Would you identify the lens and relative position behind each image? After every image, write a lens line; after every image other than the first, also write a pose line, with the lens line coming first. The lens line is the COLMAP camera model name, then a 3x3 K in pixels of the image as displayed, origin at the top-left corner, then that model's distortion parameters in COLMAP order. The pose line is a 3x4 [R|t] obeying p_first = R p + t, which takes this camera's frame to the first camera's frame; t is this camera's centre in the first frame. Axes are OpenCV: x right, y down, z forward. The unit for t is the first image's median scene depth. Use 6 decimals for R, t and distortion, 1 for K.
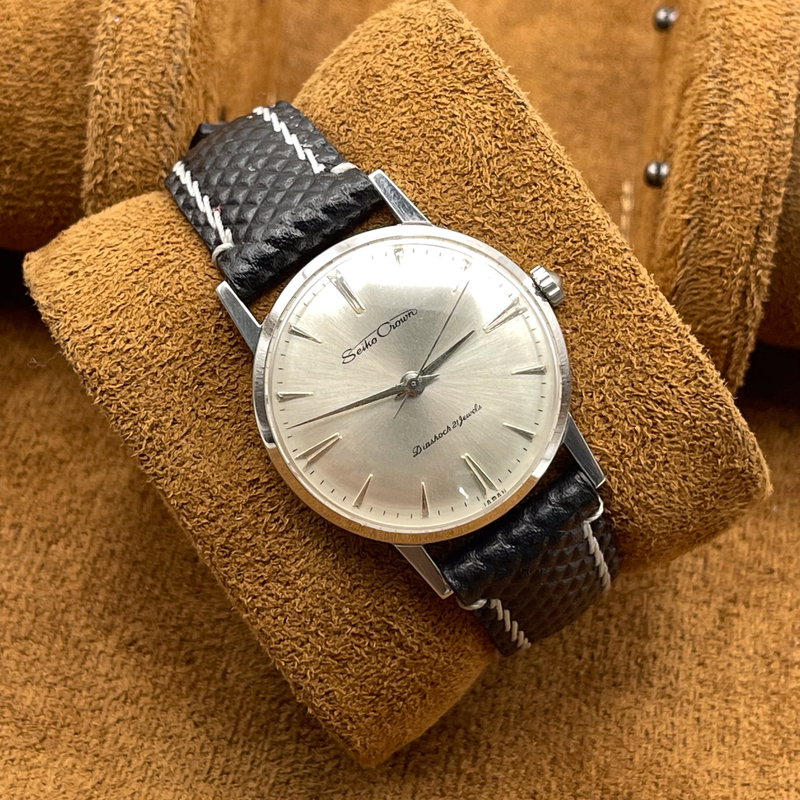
lens RADIAL K [[2076.4, 0, 398.3], [0, 2076.4, 421.6], [0, 0, 1]] dist [0.084324, -0.456147]
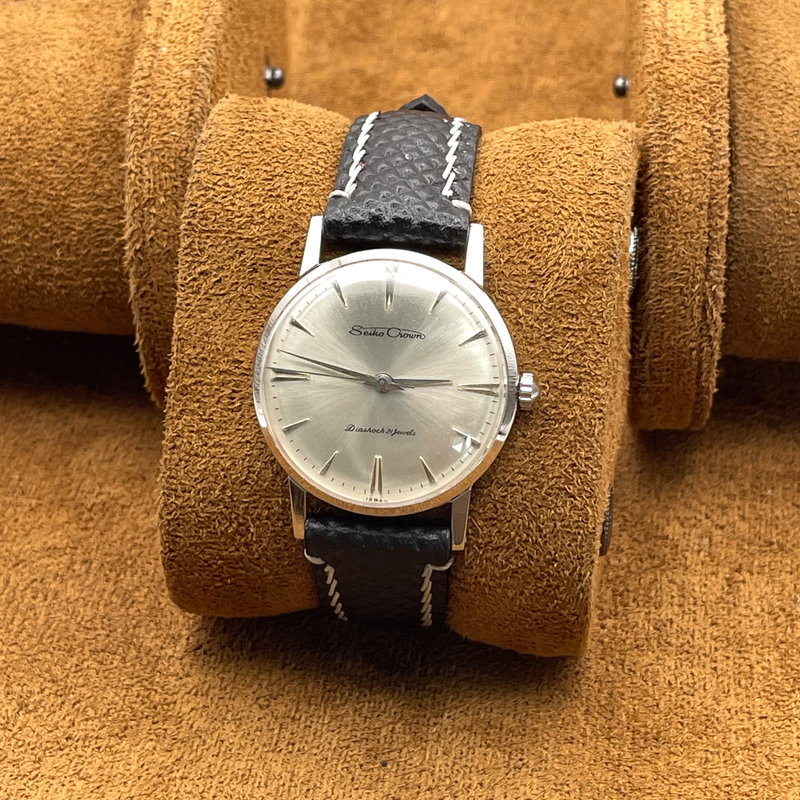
lens RADIAL K [[2076.4, 0, 398.3], [0, 2076.4, 421.6], [0, 0, 1]] dist [0.084324, -0.456147]
pose [[0.761158, 0.639896, -0.105697, 0.149750], [-0.634266, 0.768457, 0.084738, -0.104572], [0.135447, 0.002541, 0.990781, -0.175669]]
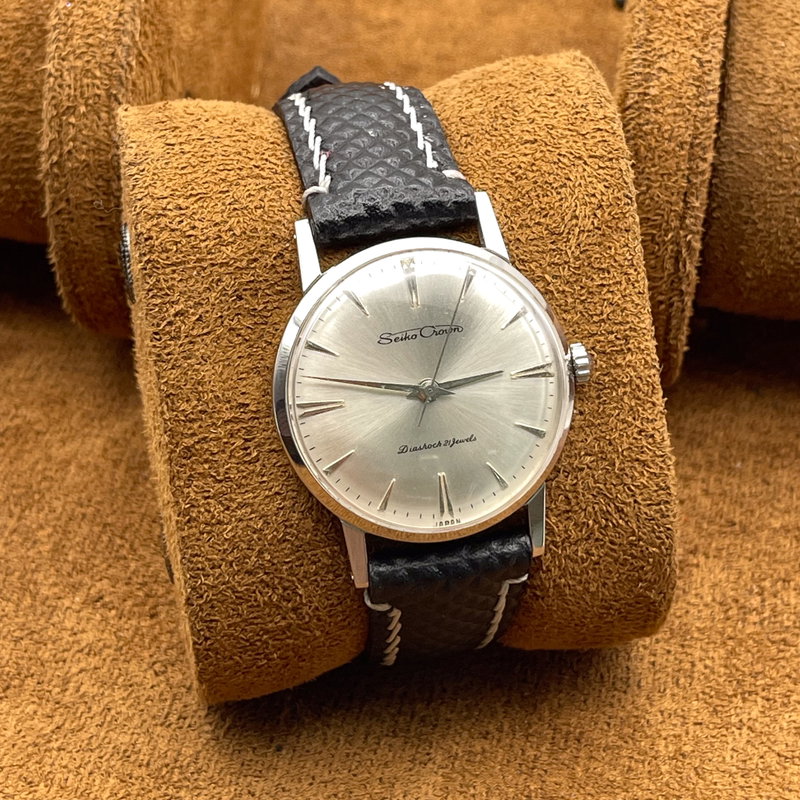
lens RADIAL K [[2076.4, 0, 398.3], [0, 2076.4, 421.6], [0, 0, 1]] dist [0.084324, -0.456147]
pose [[0.886515, 0.446645, 0.120832, -0.121833], [-0.444577, 0.894606, -0.045080, 0.048224], [-0.128232, -0.013755, 0.991649, -0.031875]]
